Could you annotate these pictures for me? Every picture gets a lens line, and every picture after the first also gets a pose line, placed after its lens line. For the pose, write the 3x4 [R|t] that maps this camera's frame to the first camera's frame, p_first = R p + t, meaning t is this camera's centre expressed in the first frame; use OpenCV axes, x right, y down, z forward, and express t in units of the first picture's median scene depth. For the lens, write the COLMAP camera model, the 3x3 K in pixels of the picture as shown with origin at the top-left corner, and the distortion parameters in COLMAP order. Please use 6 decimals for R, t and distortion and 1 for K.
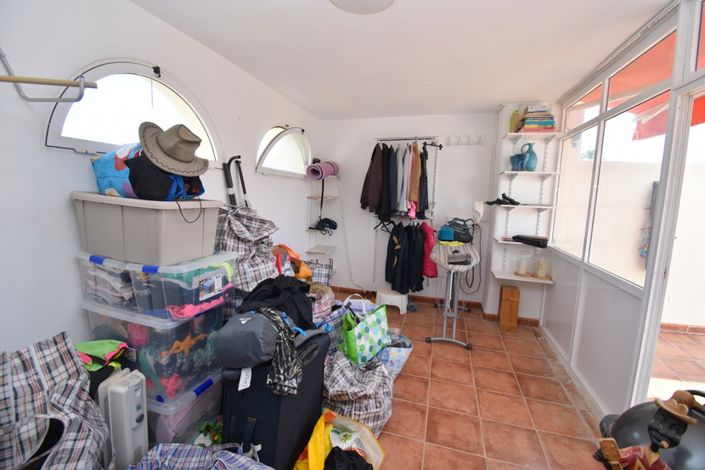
lens RADIAL K [[316.1, 0, 352.5], [0, 316.1, 235.0], [0, 0, 1]] dist [0.034957, -0.029448]
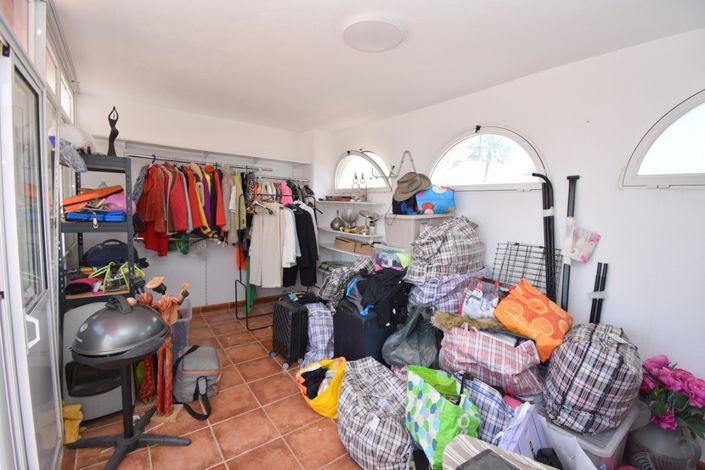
lens RADIAL K [[316.1, 0, 352.5], [0, 316.1, 235.0], [0, 0, 1]] dist [0.034957, -0.029448]
pose [[-0.594212, 0.024160, -0.803945, 0.660780], [-0.151671, 0.978250, 0.141501, -0.123287], [0.789878, 0.206017, -0.577624, 1.136203]]
